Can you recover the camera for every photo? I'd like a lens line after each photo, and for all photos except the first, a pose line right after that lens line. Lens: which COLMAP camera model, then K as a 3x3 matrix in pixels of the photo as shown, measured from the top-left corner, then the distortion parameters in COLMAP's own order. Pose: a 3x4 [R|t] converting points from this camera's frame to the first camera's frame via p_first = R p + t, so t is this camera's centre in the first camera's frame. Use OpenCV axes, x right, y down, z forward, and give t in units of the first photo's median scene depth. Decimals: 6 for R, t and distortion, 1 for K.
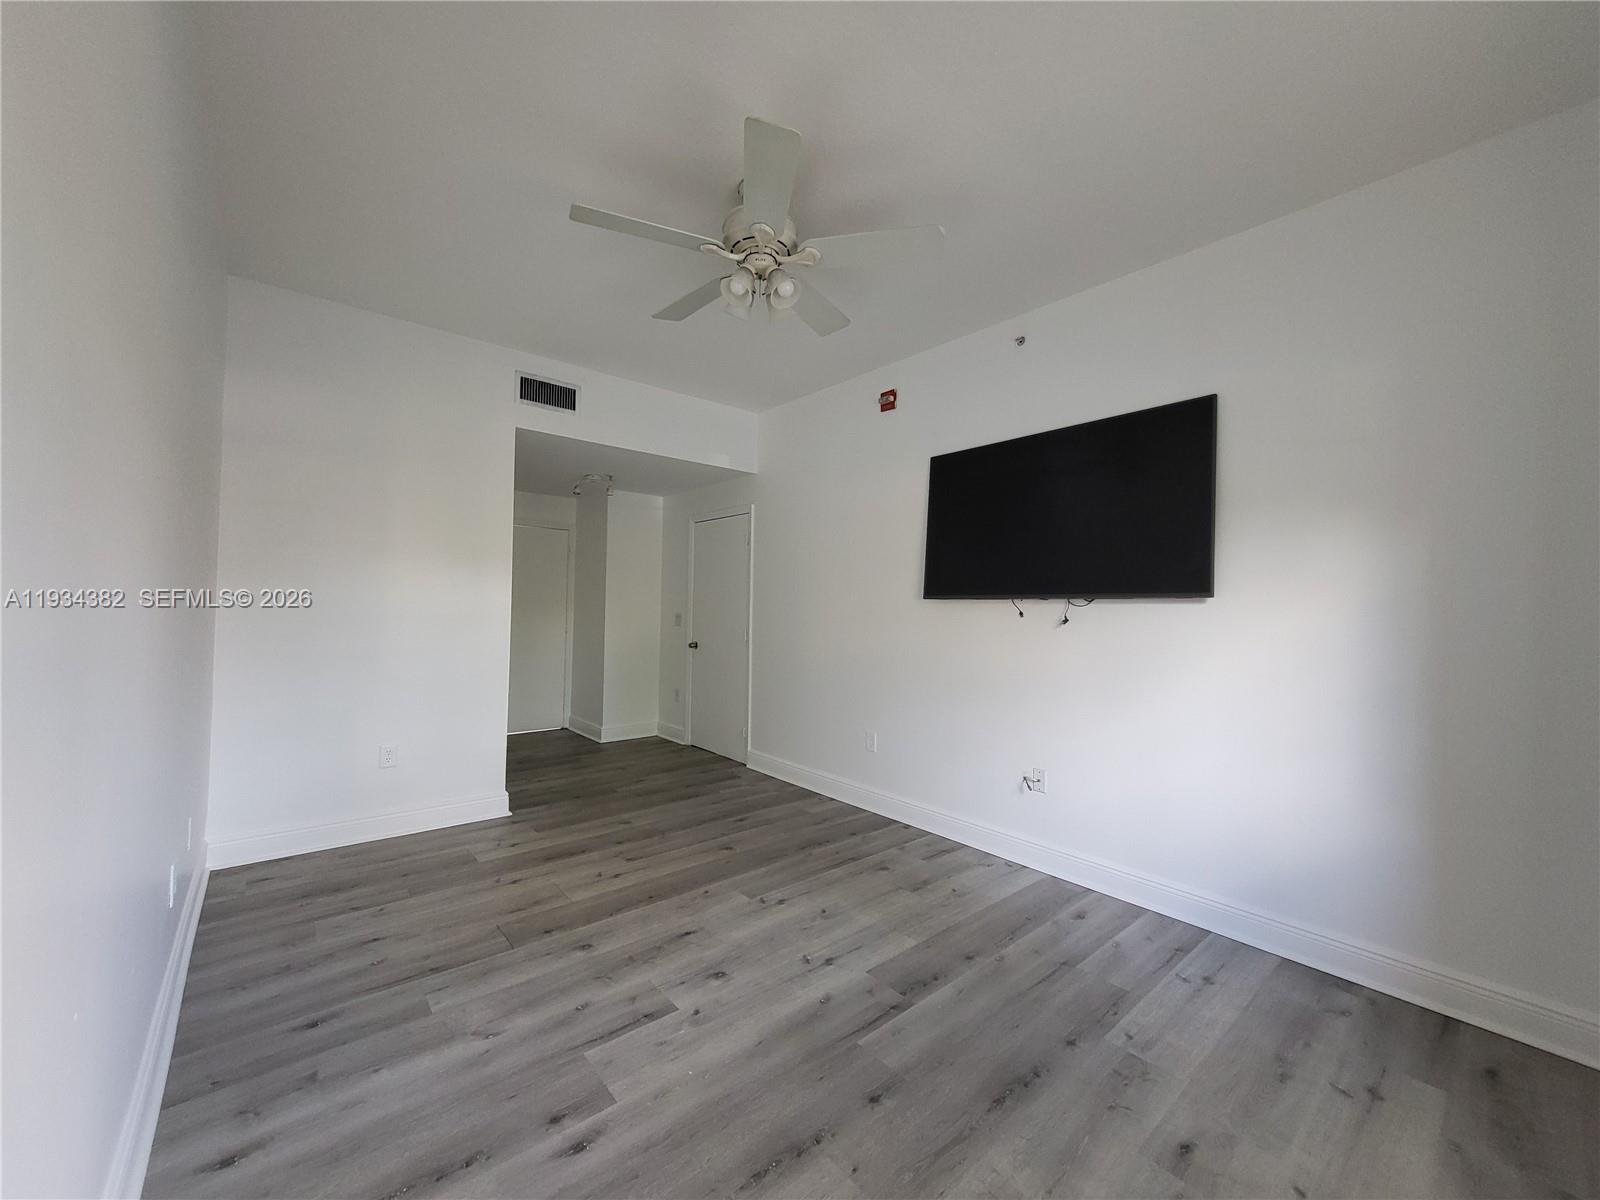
lens RADIAL K [[629.8, 0, 802.1], [0, 629.8, 599.8], [0, 0, 1]] dist [-0.001280, -0.000029]
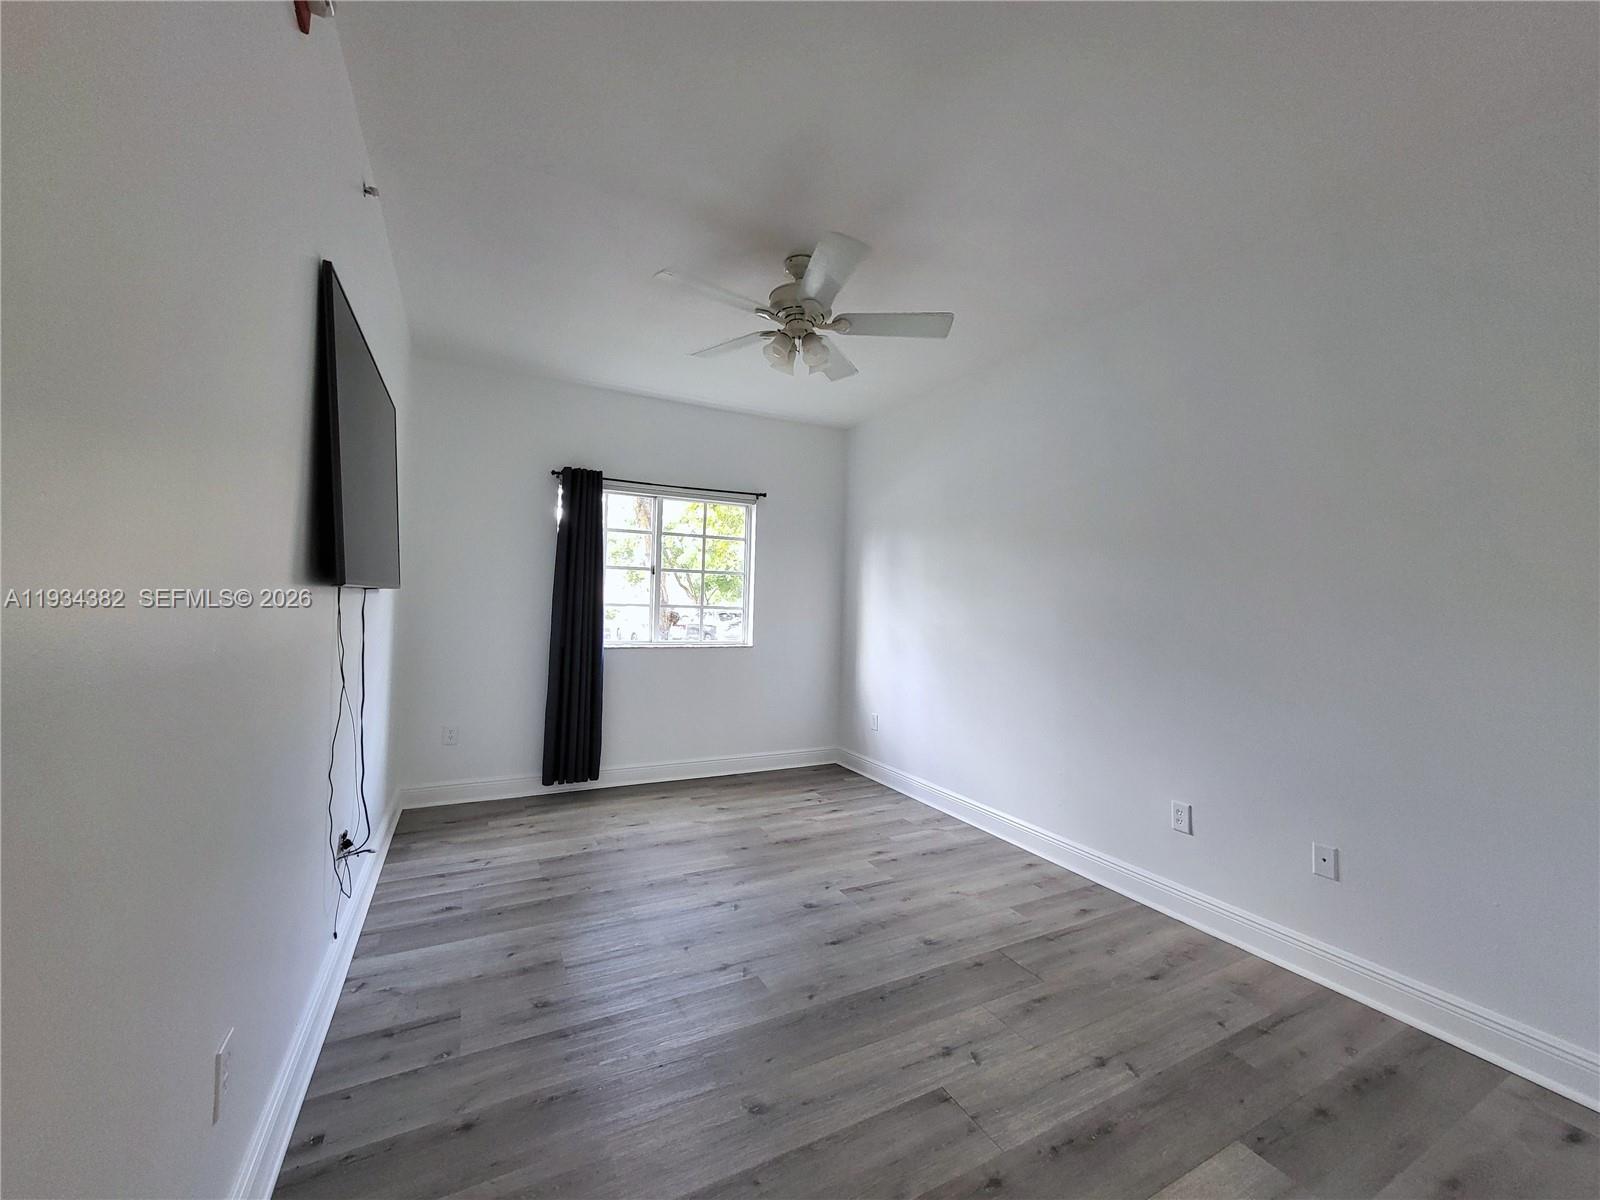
lens RADIAL K [[629.8, 0, 799.0], [0, 629.8, 601.5], [0, 0, 1]] dist [-0.001280, -0.000029]
pose [[-0.973756, -0.042061, 0.223674, -0.370829], [-0.046144, 0.998849, -0.013058, 0.001643], [-0.222868, -0.023037, -0.974576, 2.263224]]
